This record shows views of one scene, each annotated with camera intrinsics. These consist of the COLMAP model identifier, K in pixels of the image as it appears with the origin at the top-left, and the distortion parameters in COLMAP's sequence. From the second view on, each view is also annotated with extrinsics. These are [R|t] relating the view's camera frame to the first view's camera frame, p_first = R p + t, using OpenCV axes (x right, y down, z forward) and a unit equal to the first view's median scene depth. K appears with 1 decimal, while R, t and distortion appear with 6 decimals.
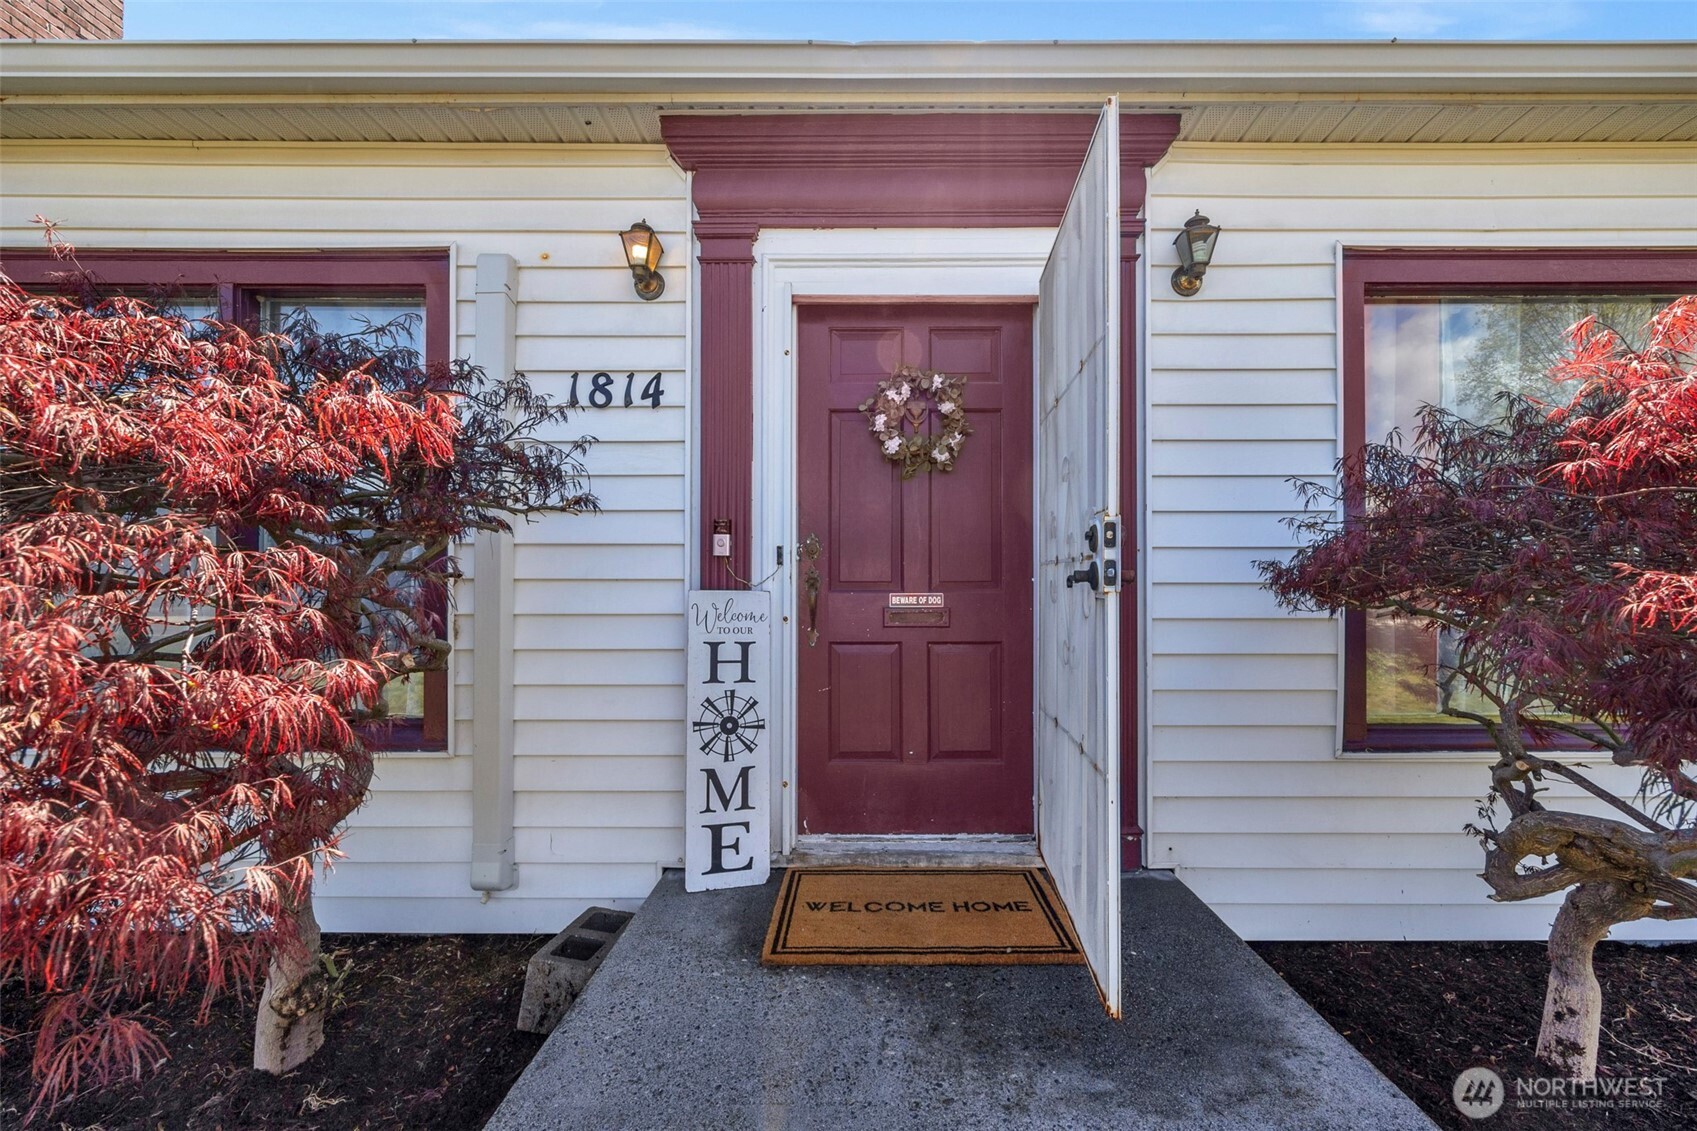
lens RADIAL K [[677.4, 0, 845.6], [0, 677.4, 569.3], [0, 0, 1]] dist [0.009995, -0.001561]
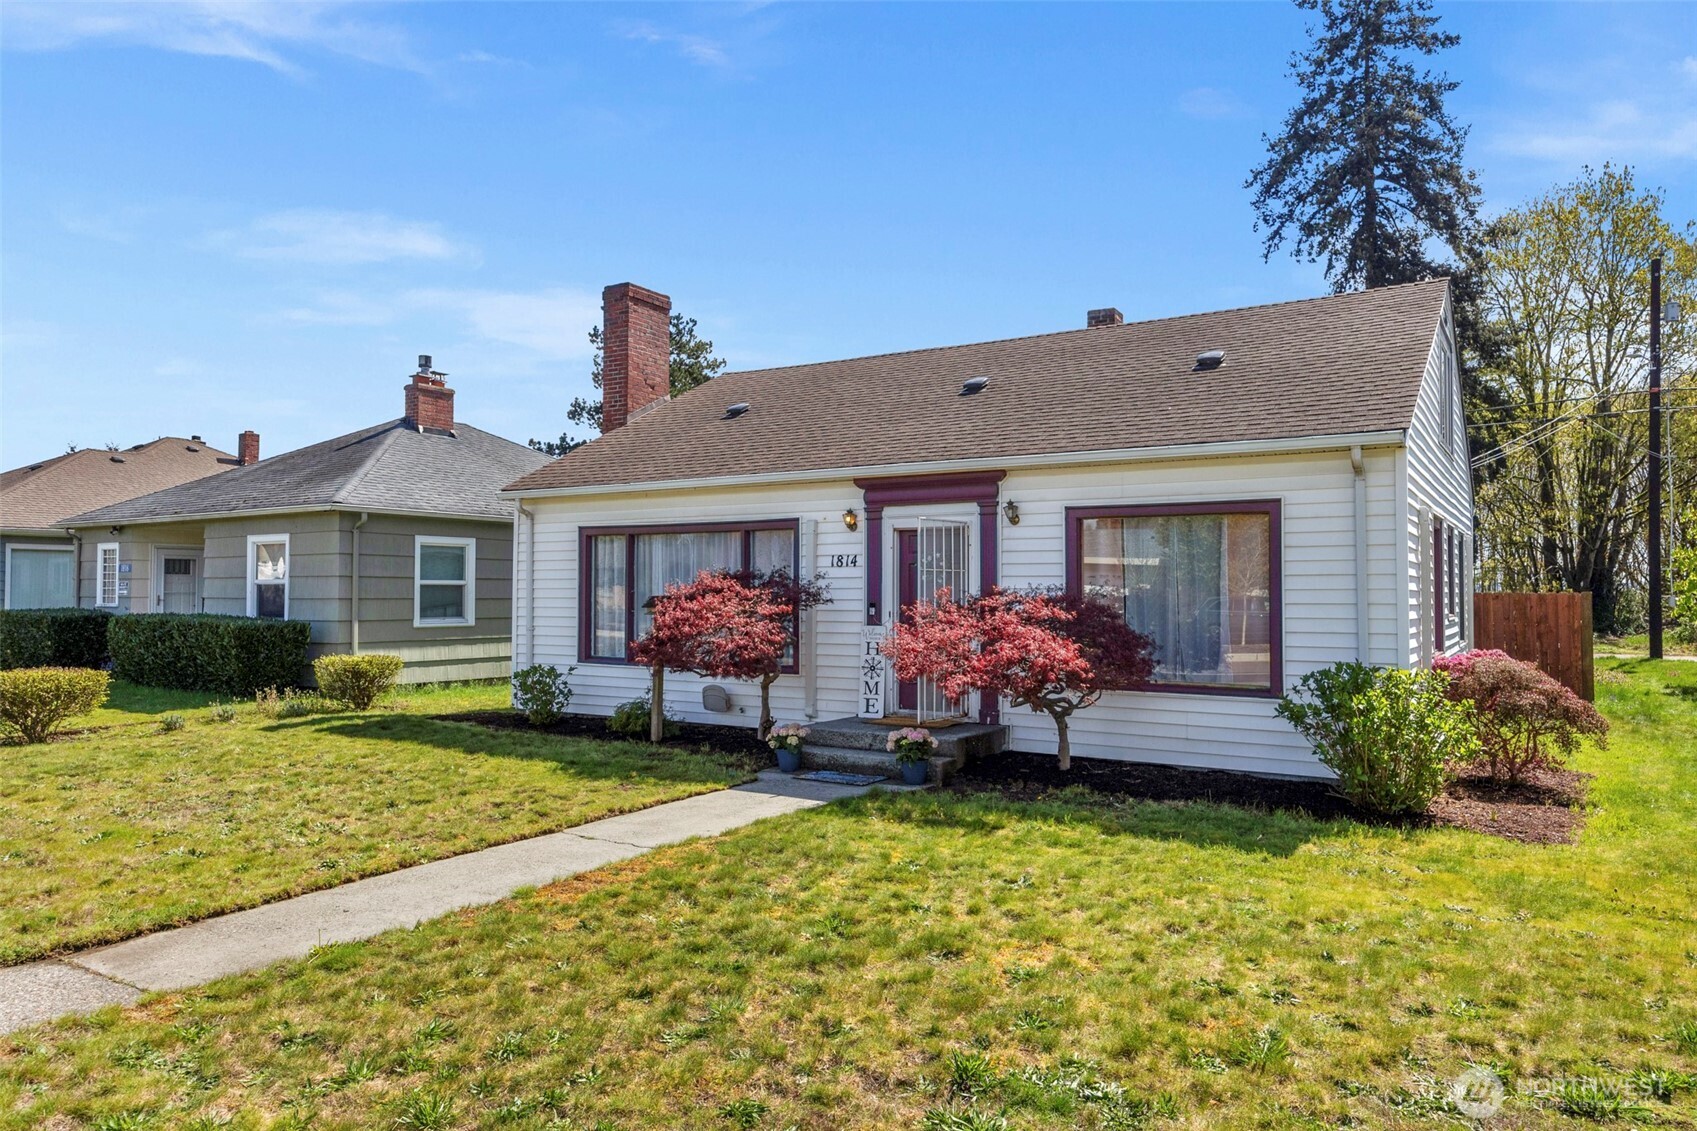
lens RADIAL K [[1130.1, 0, 832.1], [0, 1130.1, 578.1], [0, 0, 1]] dist [-0.007012, -0.000714]
pose [[0.846359, -0.007559, -0.532559, 2.391702], [0.004657, 0.999966, -0.006791, -0.151091], [0.532593, 0.003268, 0.846365, -3.438958]]
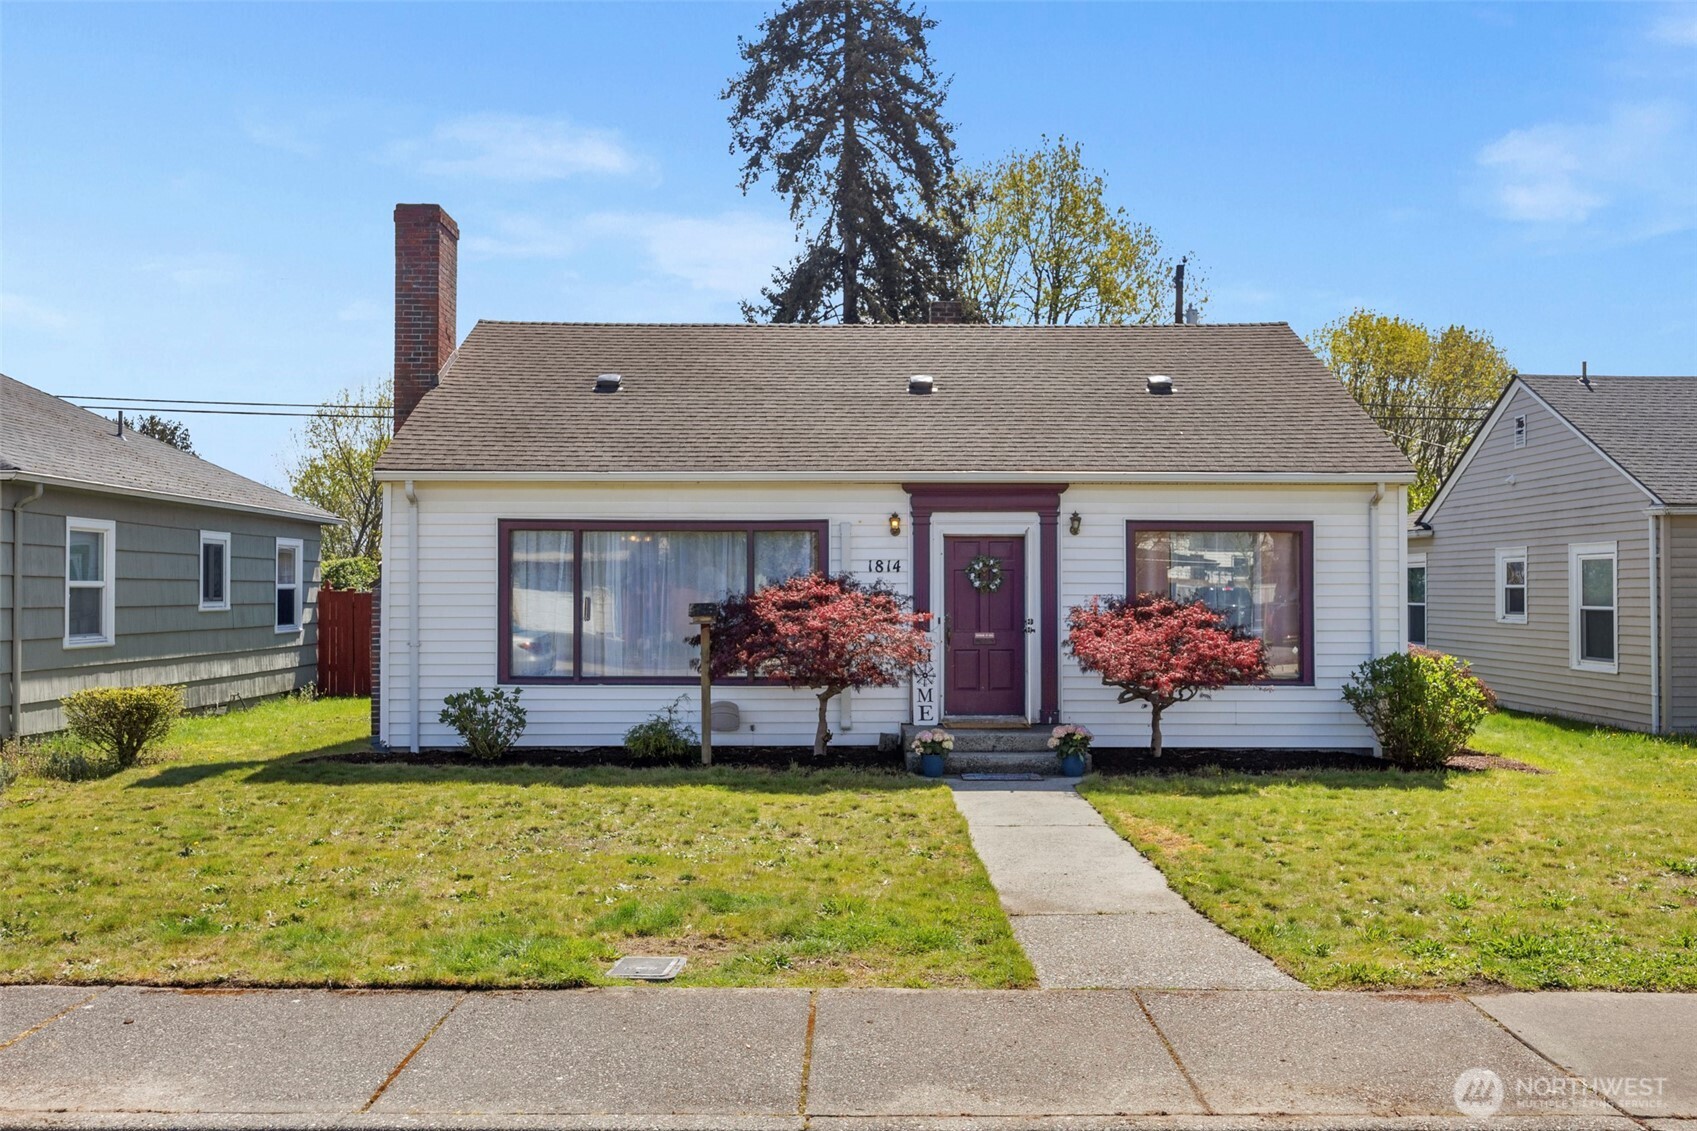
lens RADIAL K [[1611.5, 0, 841.5], [0, 1611.5, 561.3], [0, 0, 1]] dist [0.020920, 0.000000]
pose [[0.999937, -0.001523, 0.011162, -0.615234], [0.001622, 0.999959, -0.008929, -0.223022], [-0.011148, 0.008947, 0.999898, -6.213904]]
